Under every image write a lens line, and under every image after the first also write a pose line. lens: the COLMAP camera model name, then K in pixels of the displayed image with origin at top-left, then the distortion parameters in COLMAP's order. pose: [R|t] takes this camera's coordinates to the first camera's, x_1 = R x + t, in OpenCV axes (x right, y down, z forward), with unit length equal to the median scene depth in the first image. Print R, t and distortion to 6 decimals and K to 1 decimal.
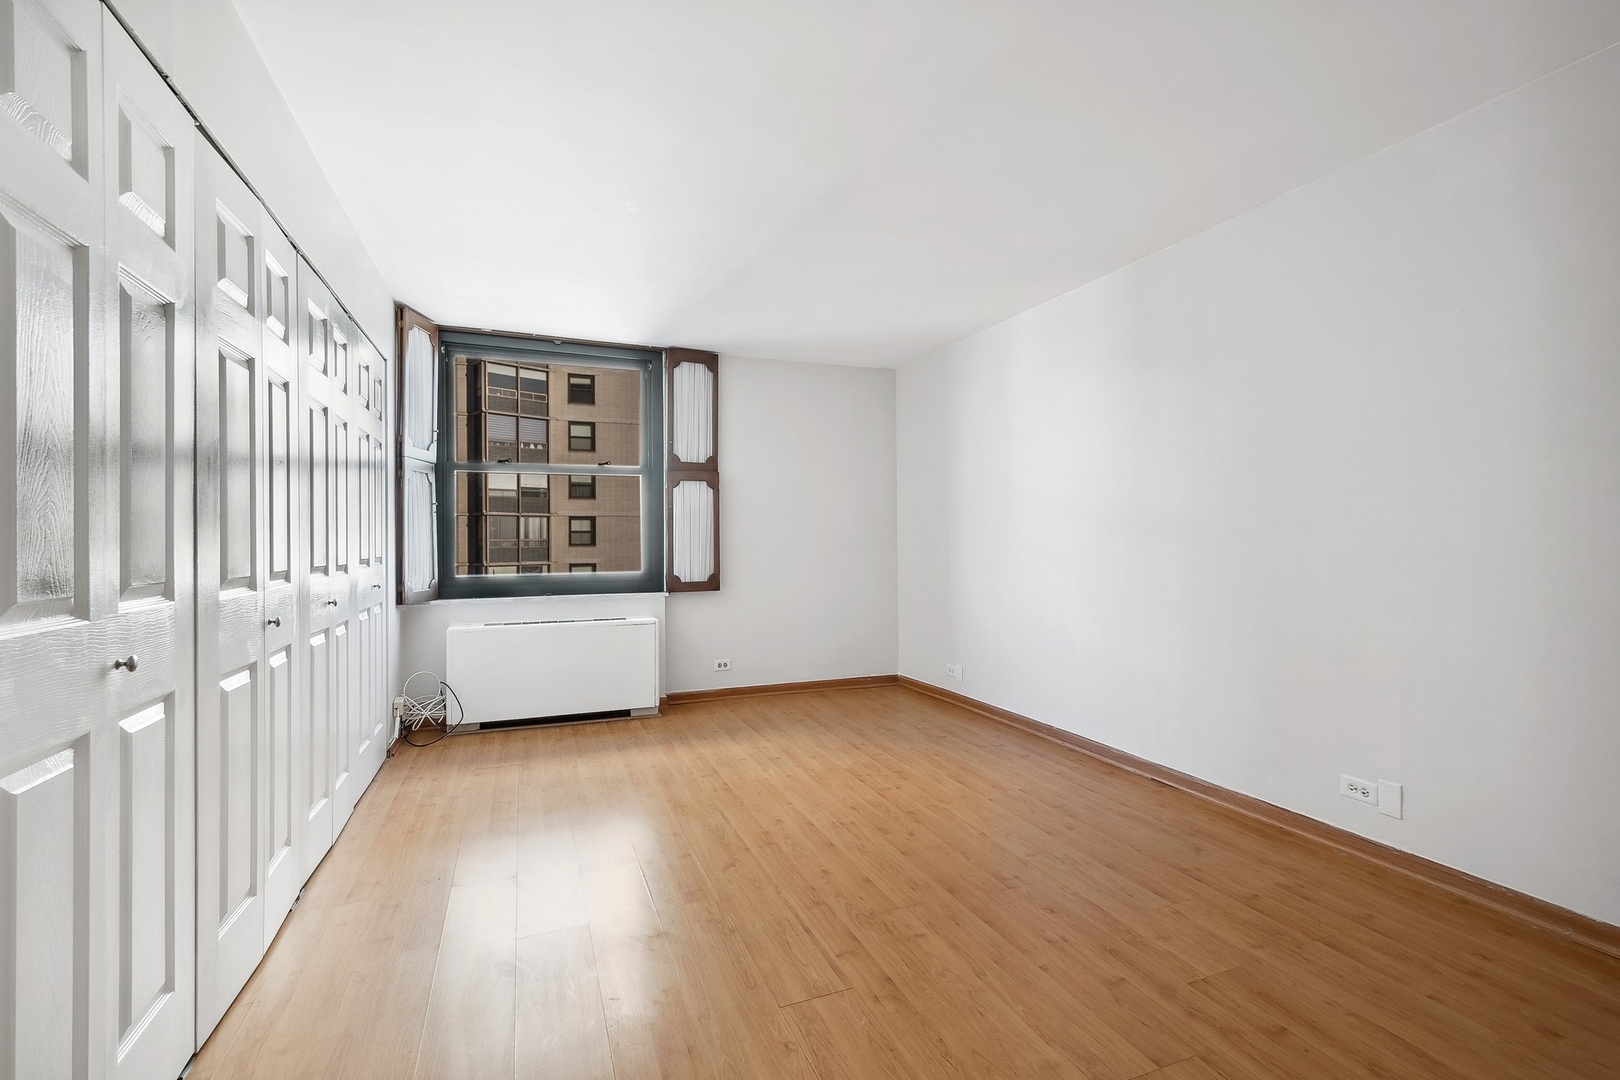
lens RADIAL K [[719.9, 0, 813.8], [0, 719.9, 537.6], [0, 0, 1]] dist [0.010062, -0.000052]
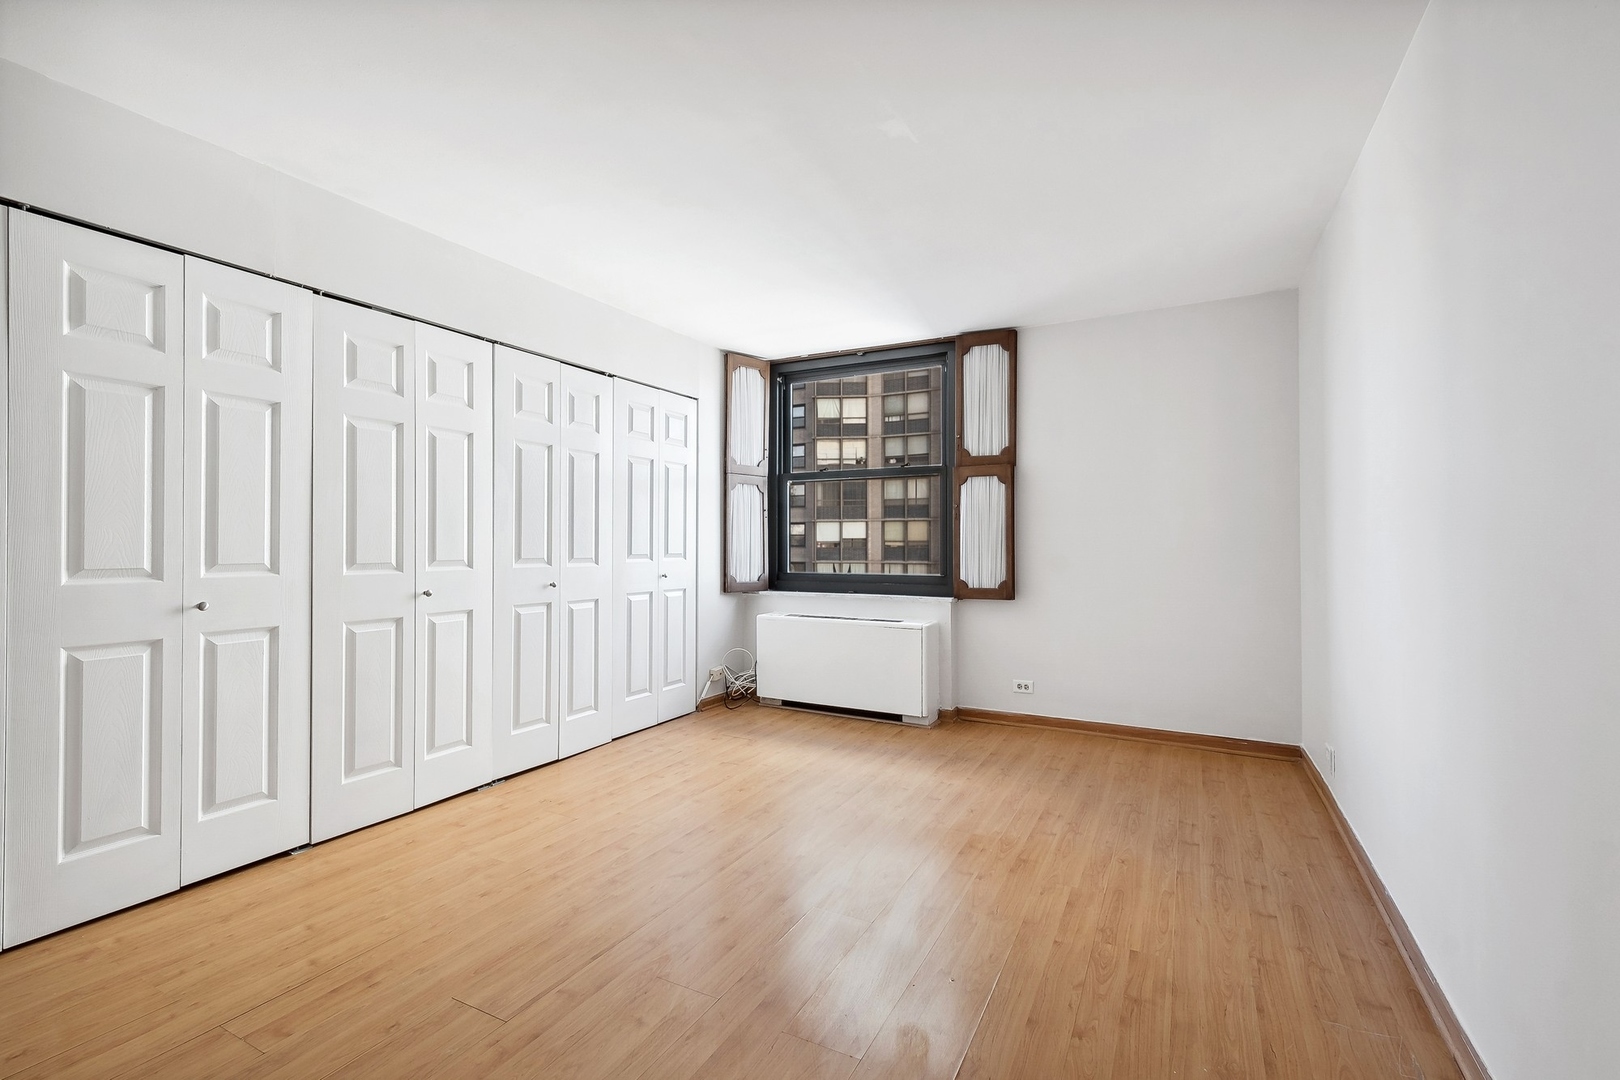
lens RADIAL K [[713.5, 0, 807.5], [0, 713.5, 536.5], [0, 0, 1]] dist [0.011193, -0.000419]
pose [[0.649487, 0.002003, -0.760370, 0.421113], [-0.003704, 0.999993, -0.000530, -0.002672], [0.760364, 0.003161, 0.649490, 0.287090]]
